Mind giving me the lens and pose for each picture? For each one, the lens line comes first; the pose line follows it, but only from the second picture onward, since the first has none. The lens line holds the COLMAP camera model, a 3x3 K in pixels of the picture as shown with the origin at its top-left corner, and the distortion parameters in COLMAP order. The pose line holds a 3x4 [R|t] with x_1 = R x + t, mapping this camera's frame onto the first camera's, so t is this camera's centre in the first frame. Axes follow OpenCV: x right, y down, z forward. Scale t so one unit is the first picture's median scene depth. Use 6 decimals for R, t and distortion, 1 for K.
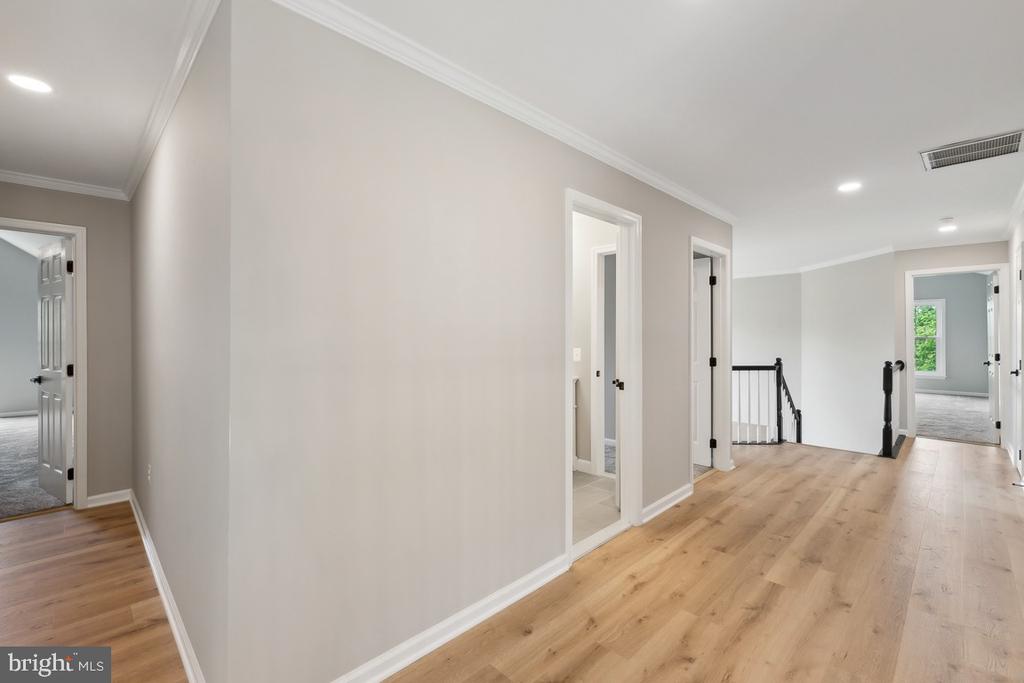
lens RADIAL K [[449.1, 0, 509.0], [0, 449.1, 337.5], [0, 0, 1]] dist [0.013818, -0.001463]
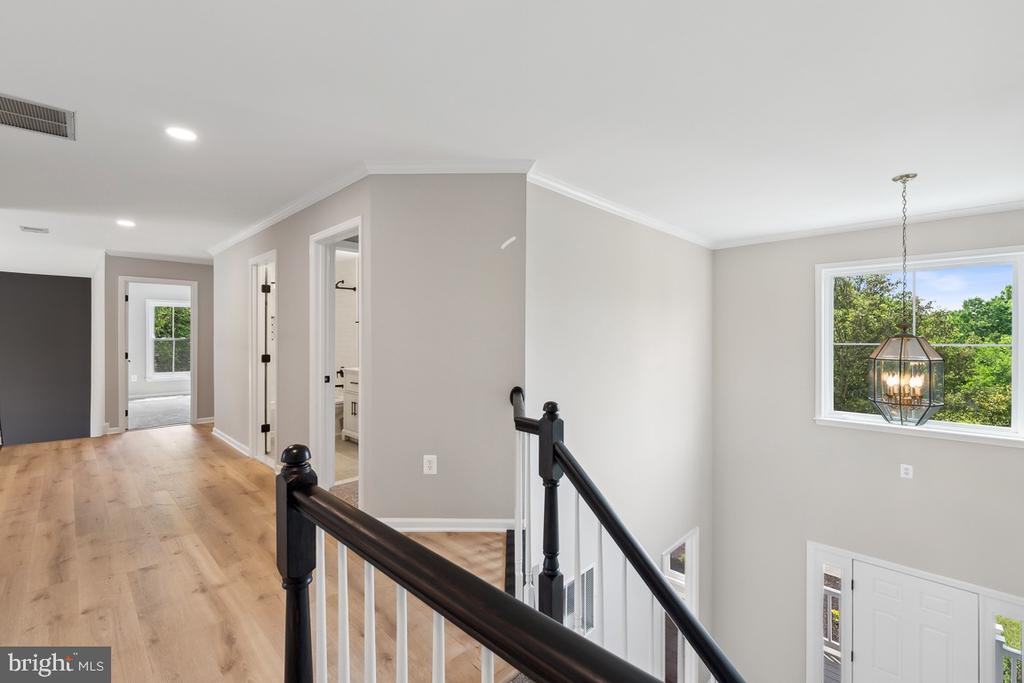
lens RADIAL K [[449.1, 0, 508.8], [0, 449.1, 338.4], [0, 0, 1]] dist [0.013818, -0.001463]
pose [[-0.009958, 0.002533, -0.999947, 1.543129], [-0.004554, 0.999986, 0.002578, -0.004067], [0.999940, 0.004579, -0.009947, 1.599528]]
